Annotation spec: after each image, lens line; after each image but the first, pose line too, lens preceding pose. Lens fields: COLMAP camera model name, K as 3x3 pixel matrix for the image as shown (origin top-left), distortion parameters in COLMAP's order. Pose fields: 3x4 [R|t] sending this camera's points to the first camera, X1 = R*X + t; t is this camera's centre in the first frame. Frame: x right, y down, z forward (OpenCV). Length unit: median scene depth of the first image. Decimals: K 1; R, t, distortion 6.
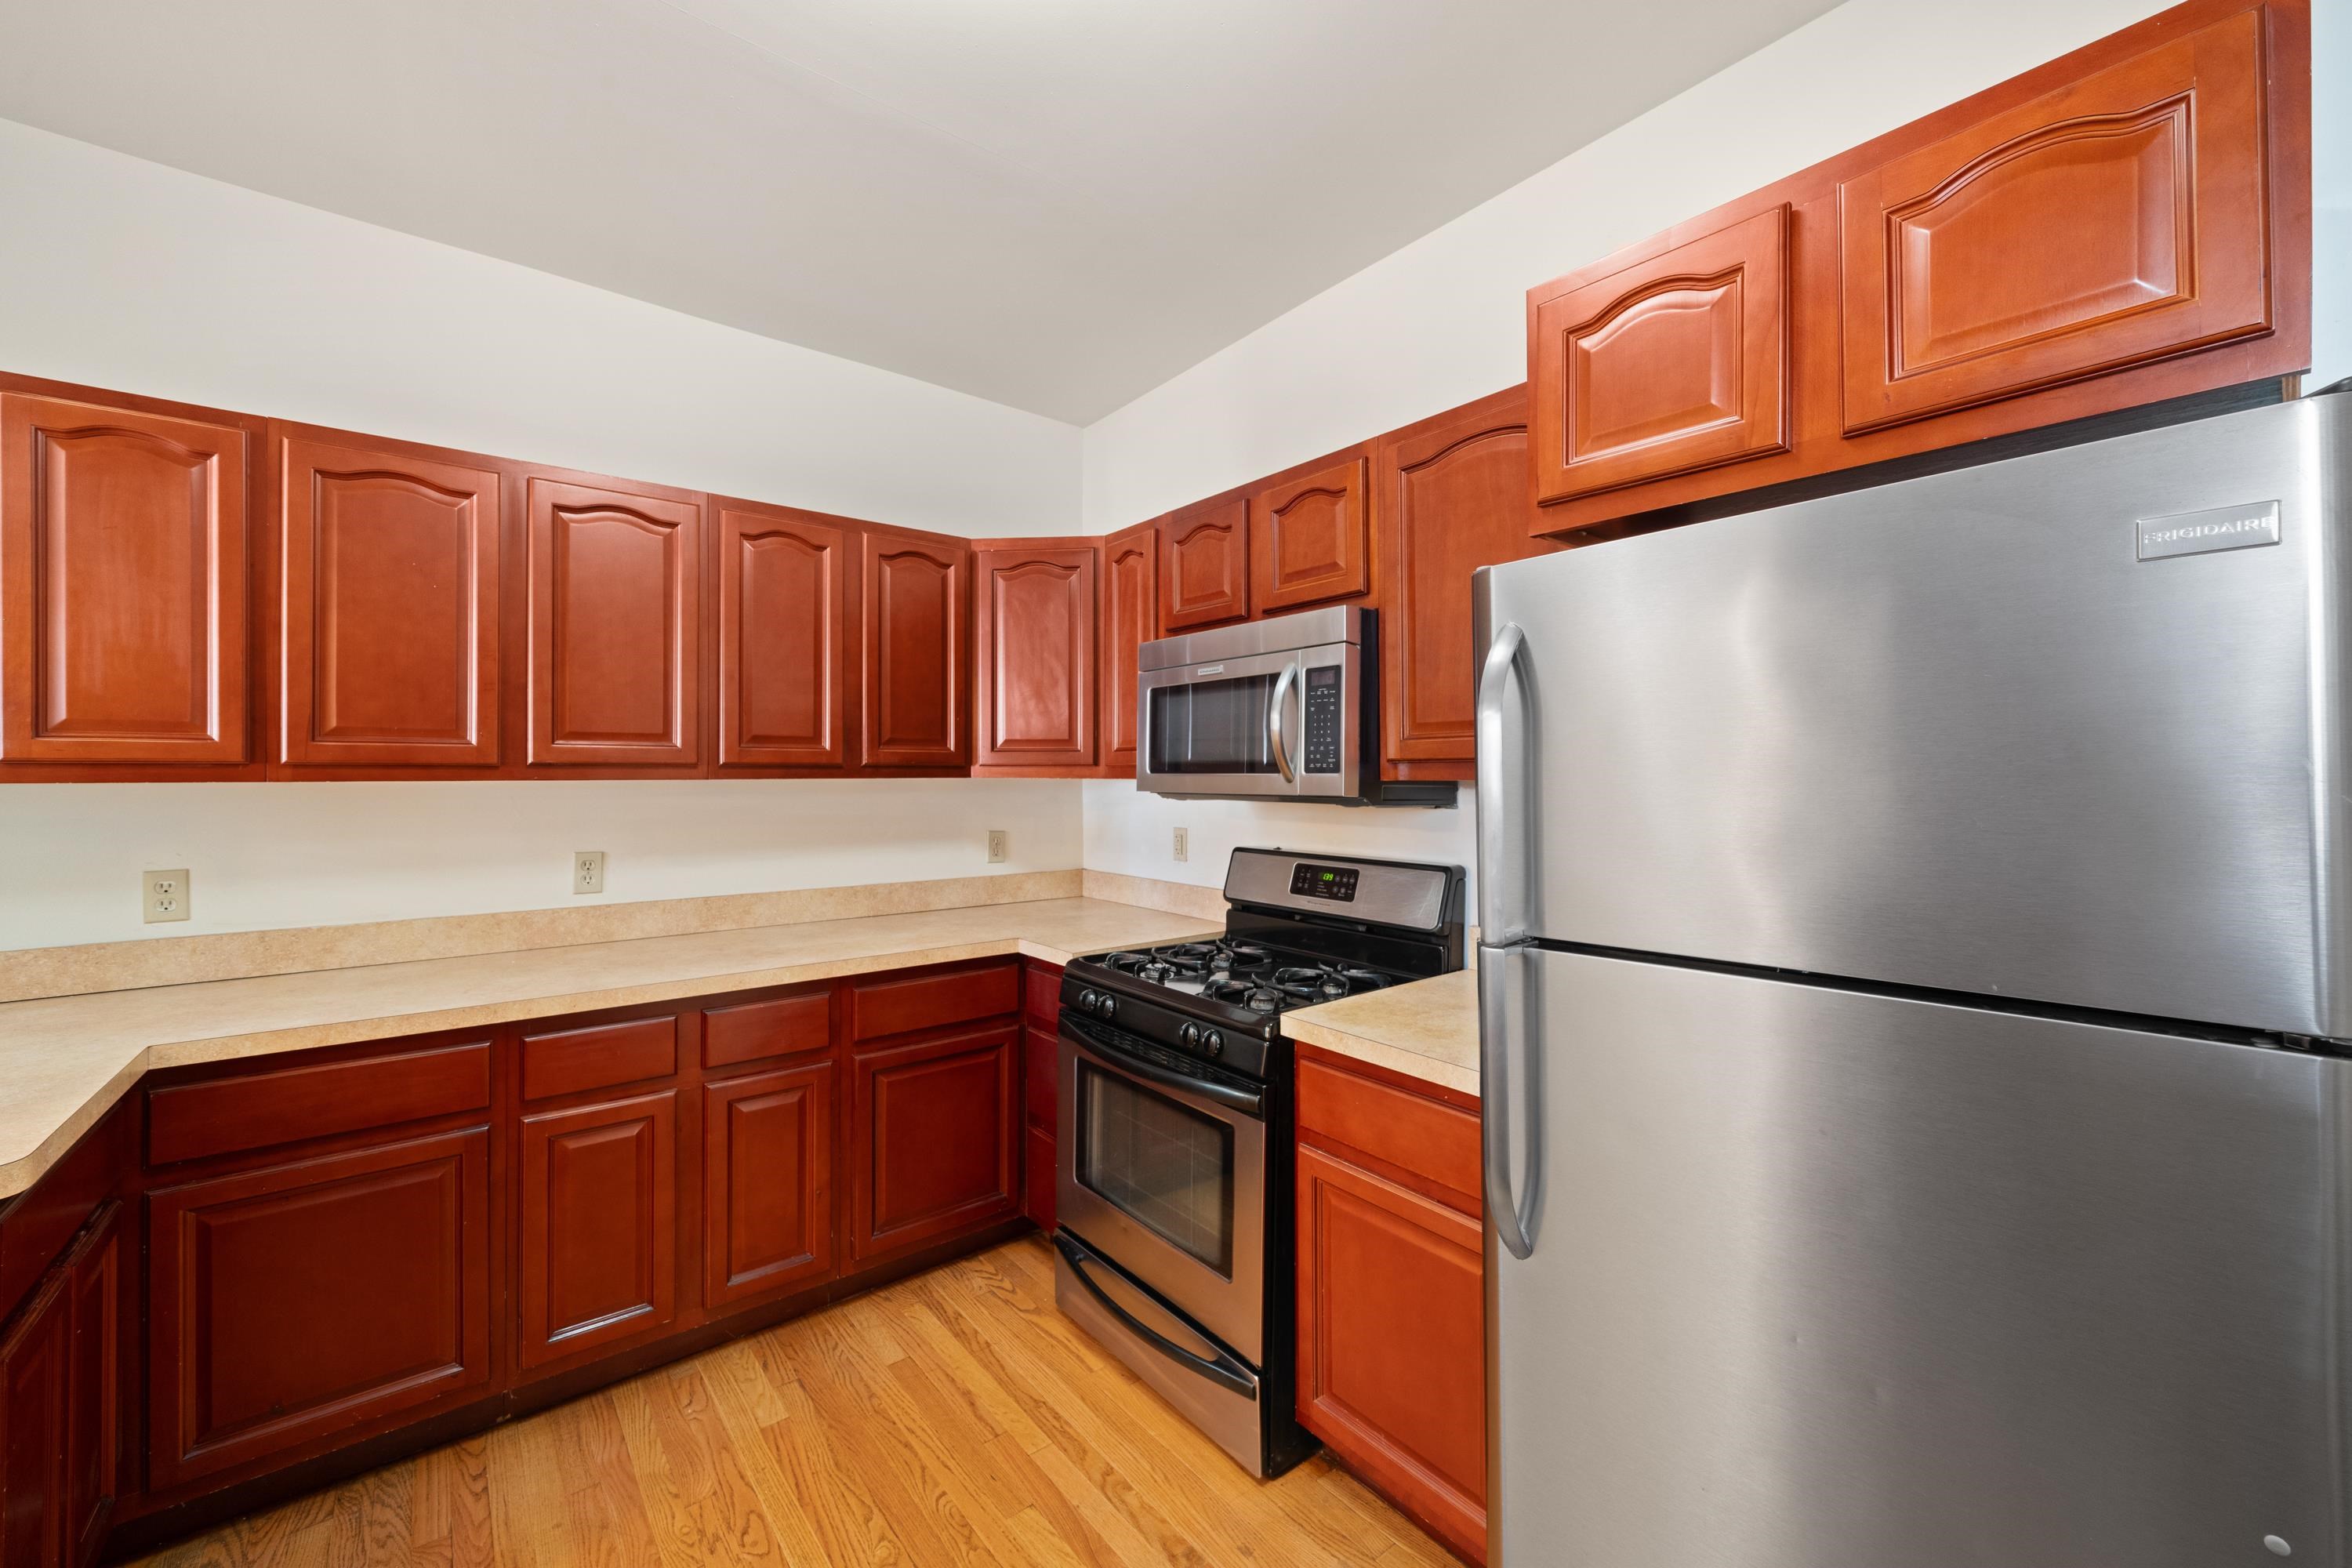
lens RADIAL K [[918.0, 0, 1173.4], [0, 918.0, 772.5], [0, 0, 1]] dist [0.001639, 0.000339]
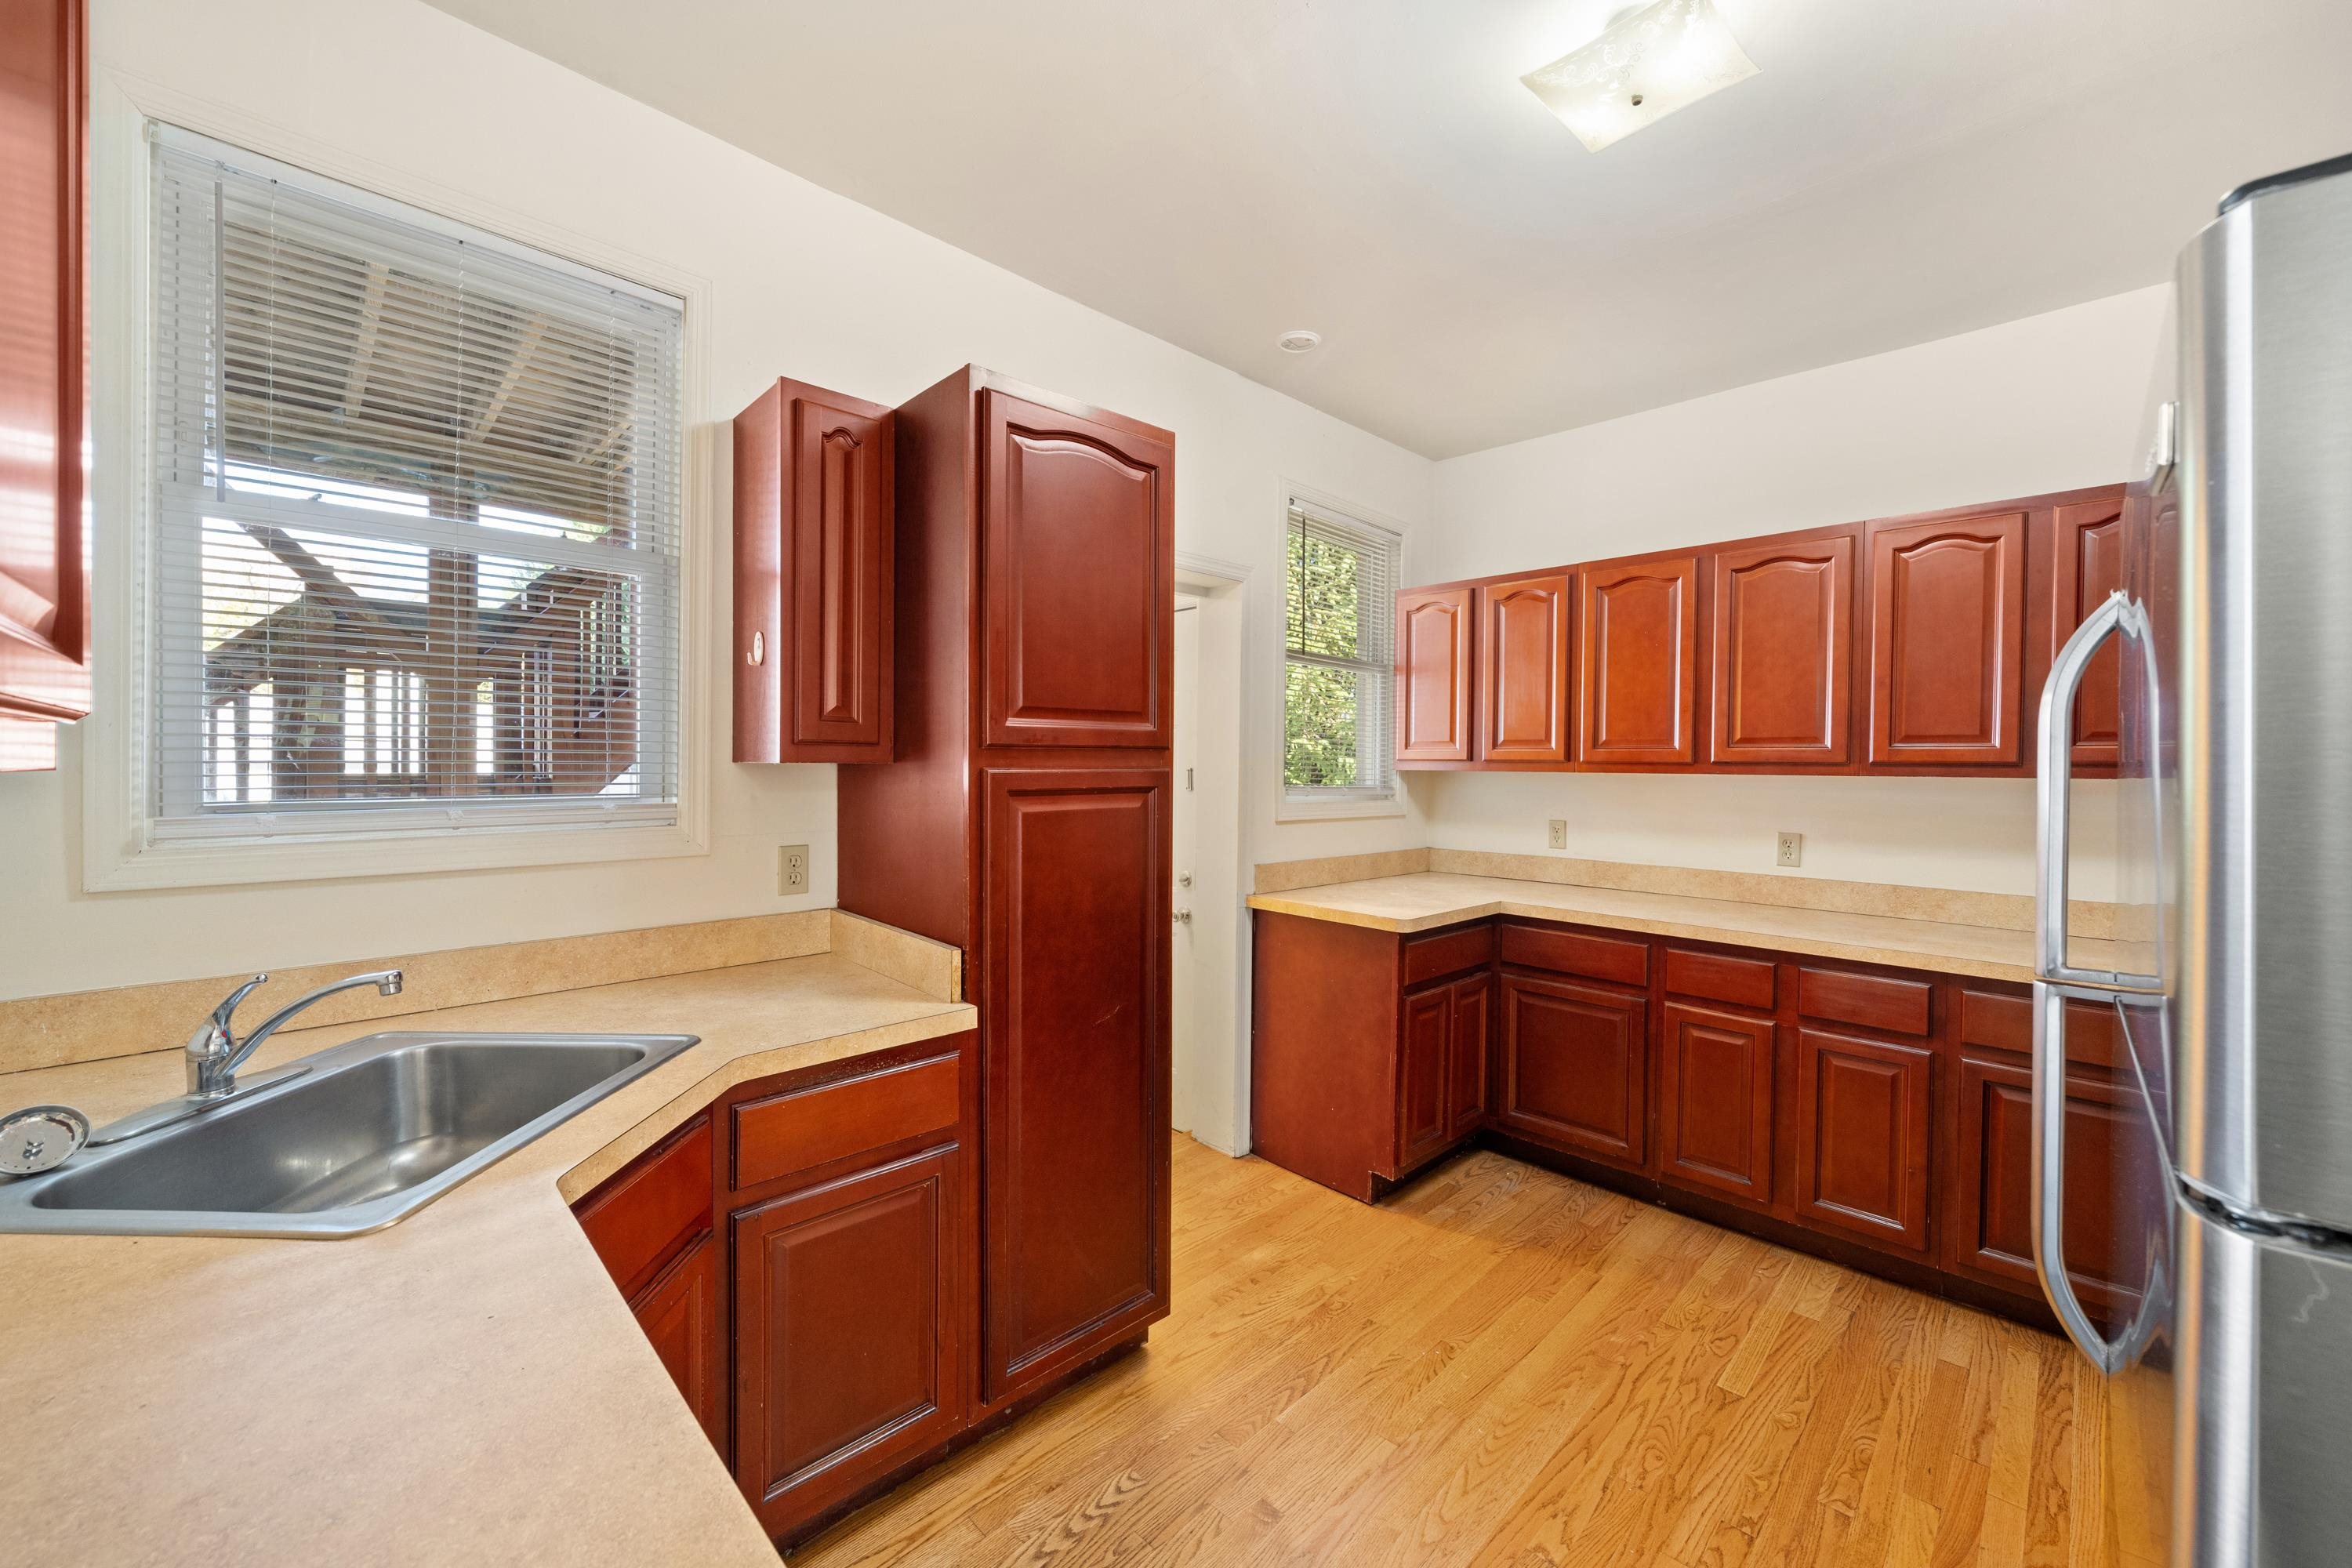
lens RADIAL K [[918.0, 0, 1171.9], [0, 918.0, 773.8], [0, 0, 1]] dist [0.001639, 0.000339]
pose [[0.093935, 0.011370, -0.995513, 0.616647], [-0.010695, 0.999889, 0.010411, 0.002534], [0.995521, 0.009669, 0.094046, 0.061895]]
